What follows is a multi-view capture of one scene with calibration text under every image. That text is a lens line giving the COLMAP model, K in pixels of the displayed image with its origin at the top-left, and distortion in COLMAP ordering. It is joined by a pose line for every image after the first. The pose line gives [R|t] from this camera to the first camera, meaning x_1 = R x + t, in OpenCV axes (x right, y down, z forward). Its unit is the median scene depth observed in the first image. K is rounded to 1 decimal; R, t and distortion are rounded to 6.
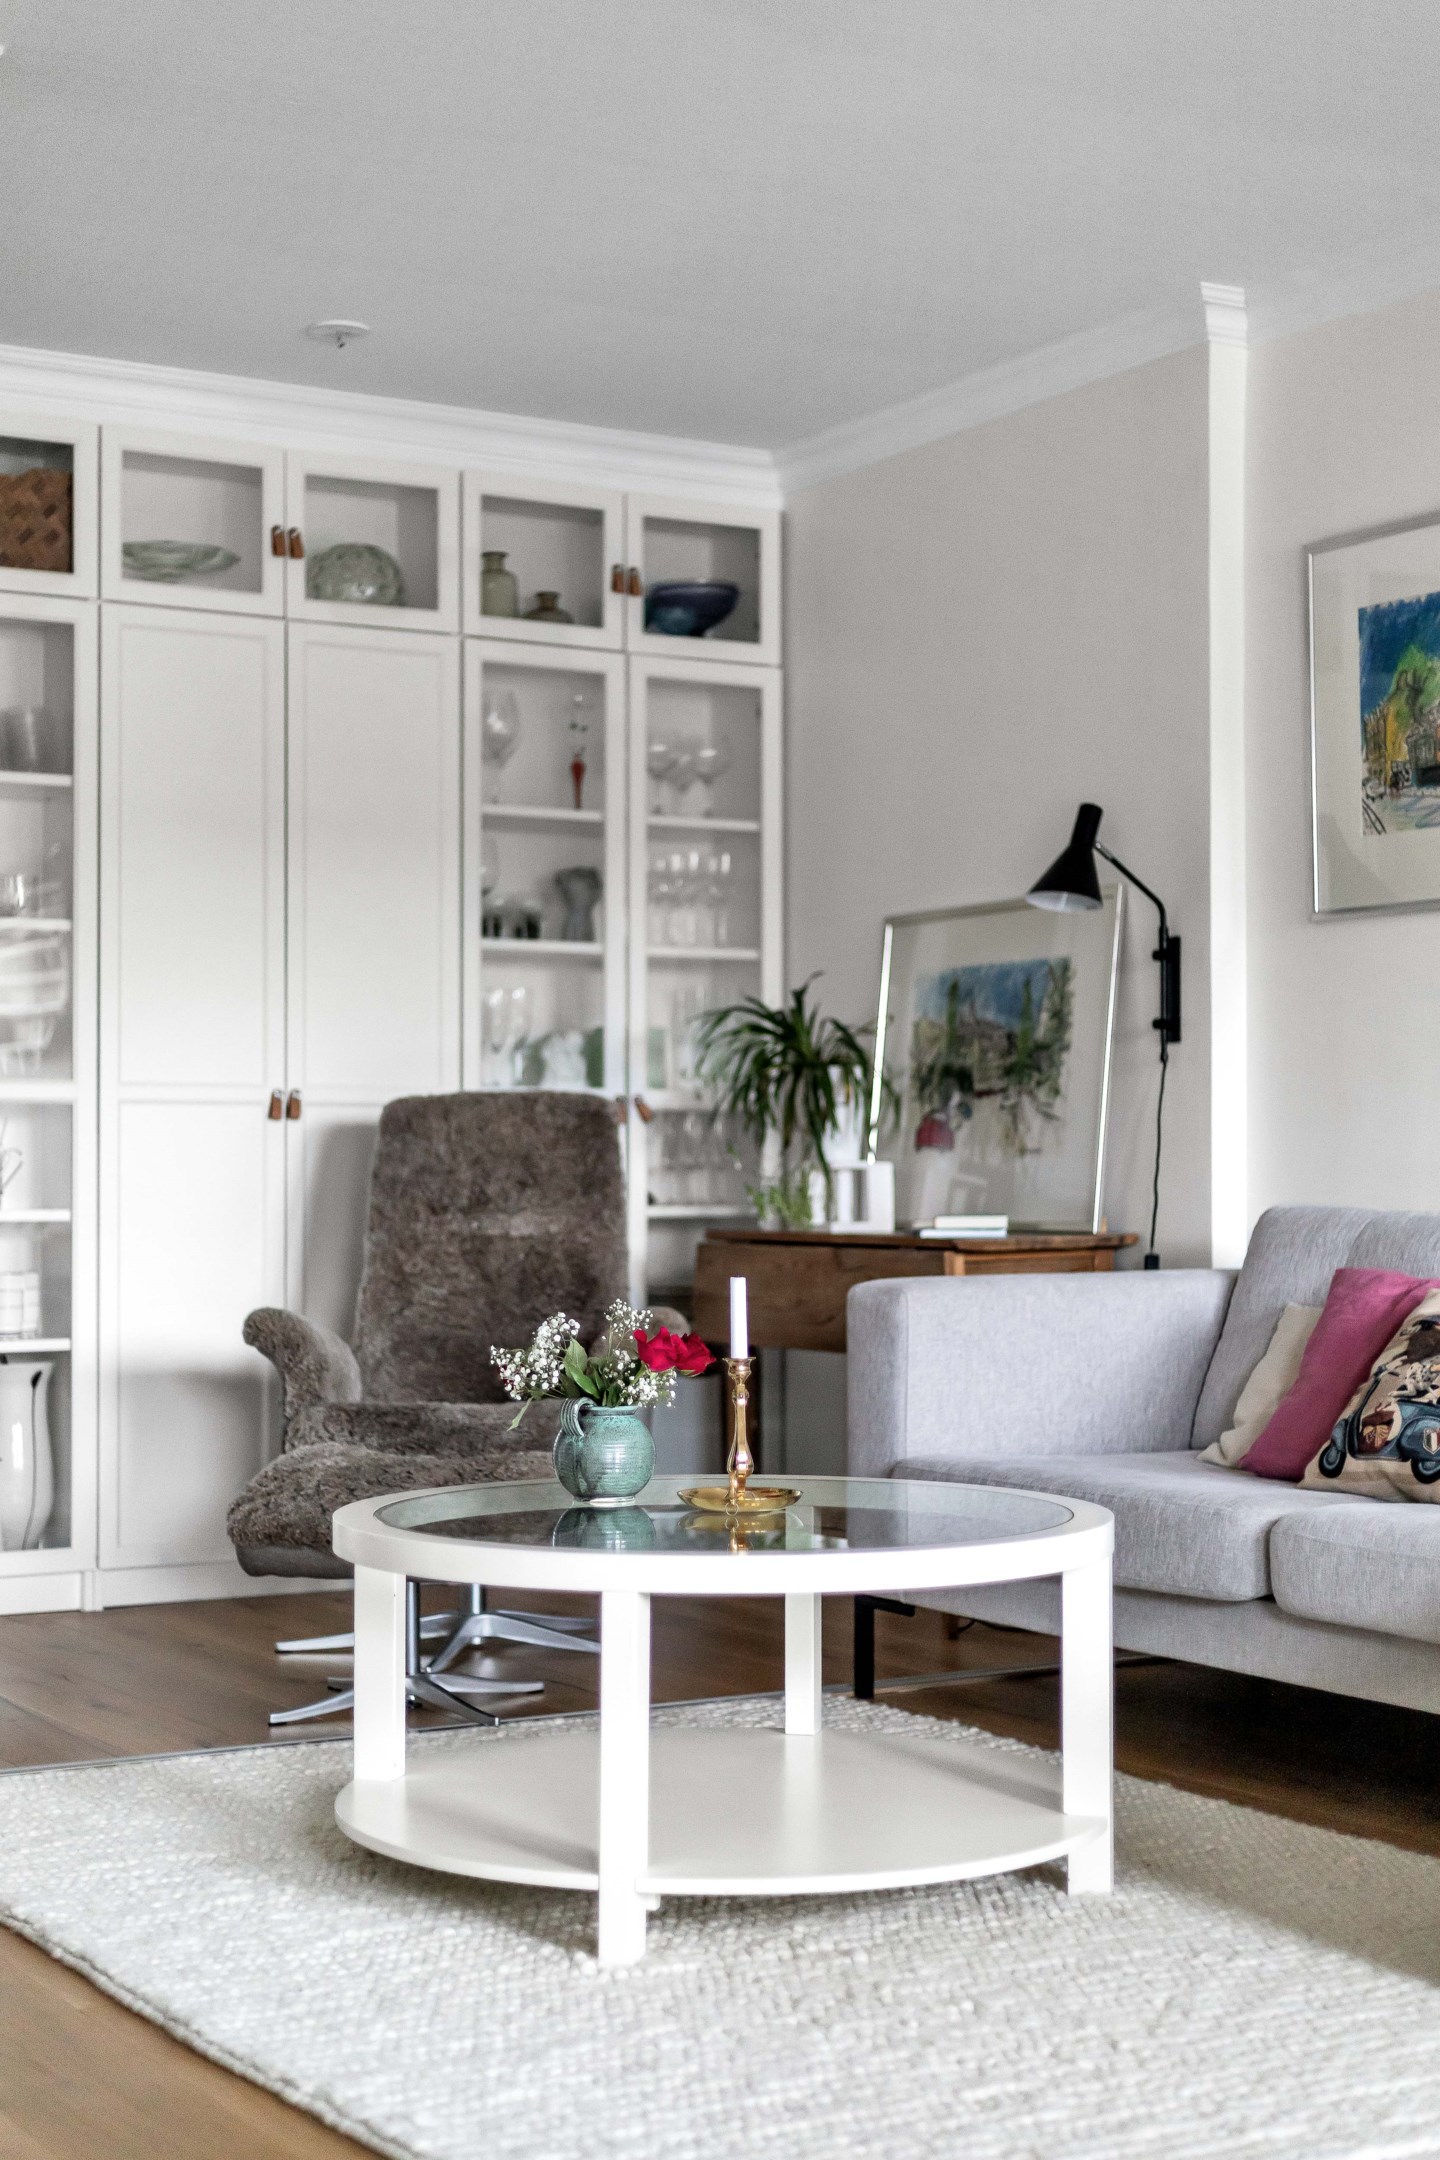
lens RADIAL K [[3136.1, 0, 718.7], [0, 3136.1, 1141.7], [0, 0, 1]] dist [0.014126, 0.044326]
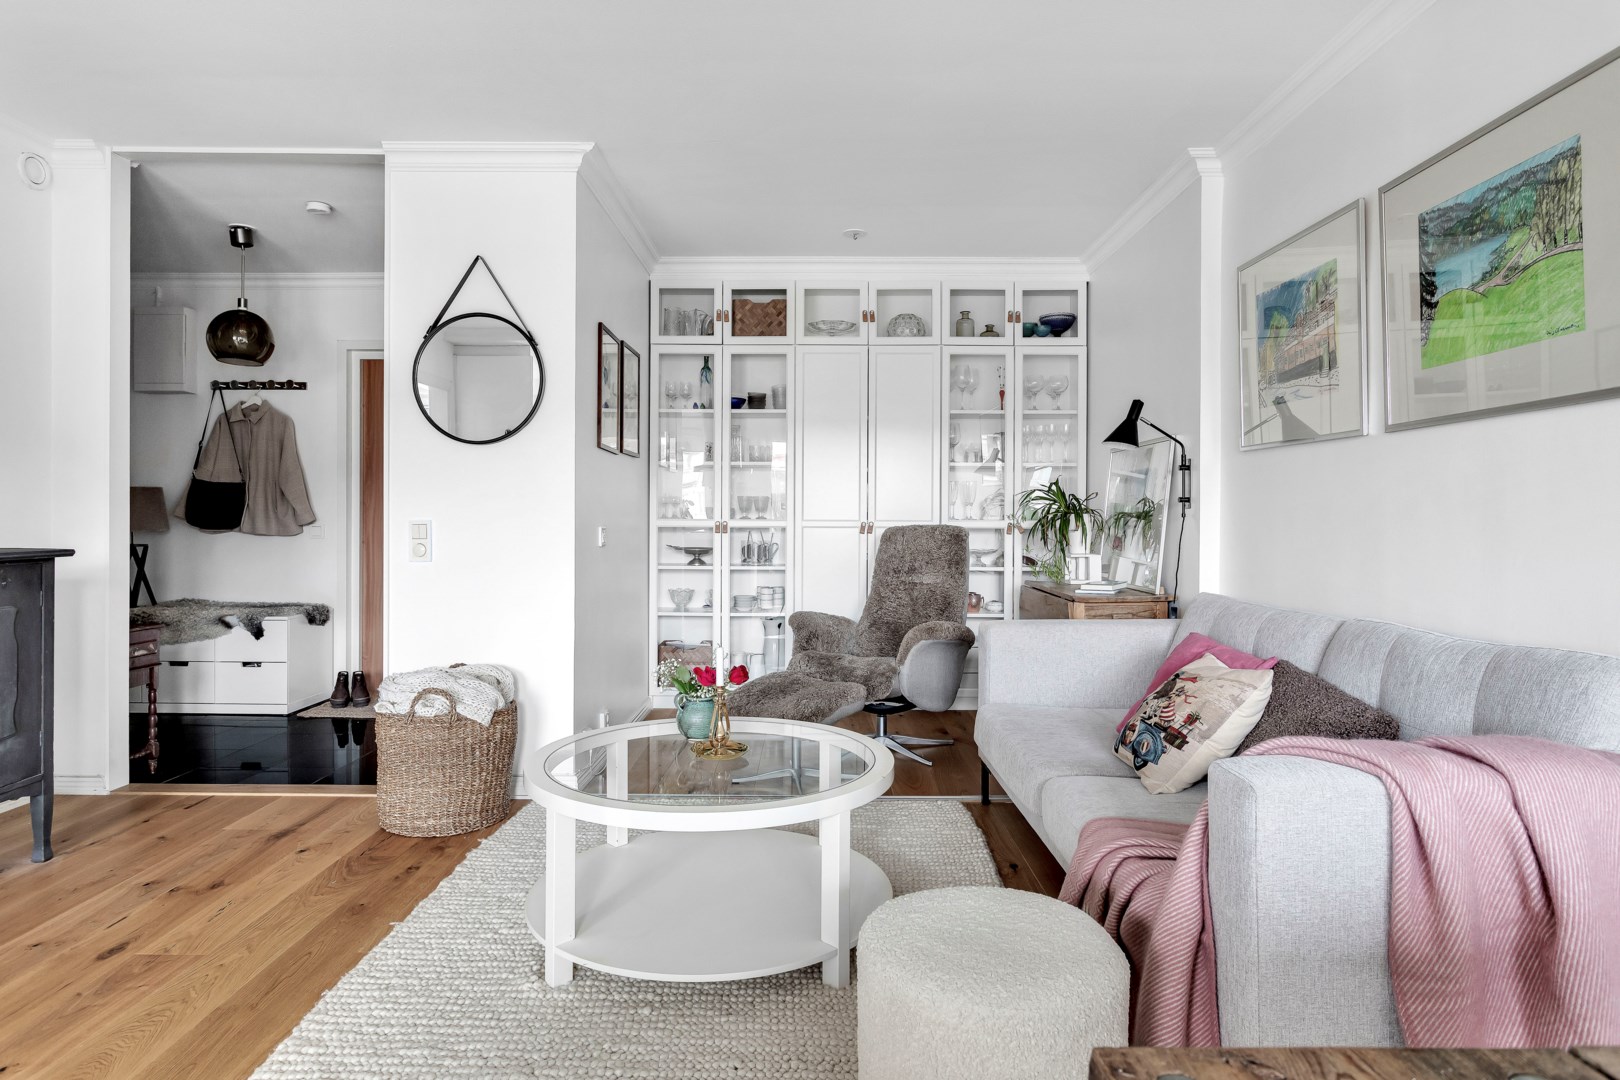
lens RADIAL K [[939.7, 0, 809.7], [0, 939.7, 520.4], [0, 0, 1]] dist [0.001108, -0.001397]
pose [[0.858501, 0.007199, -0.512761, 0.241482], [0.002077, 0.999844, 0.017516, -0.033716], [0.512807, -0.016103, 0.858353, 0.303877]]
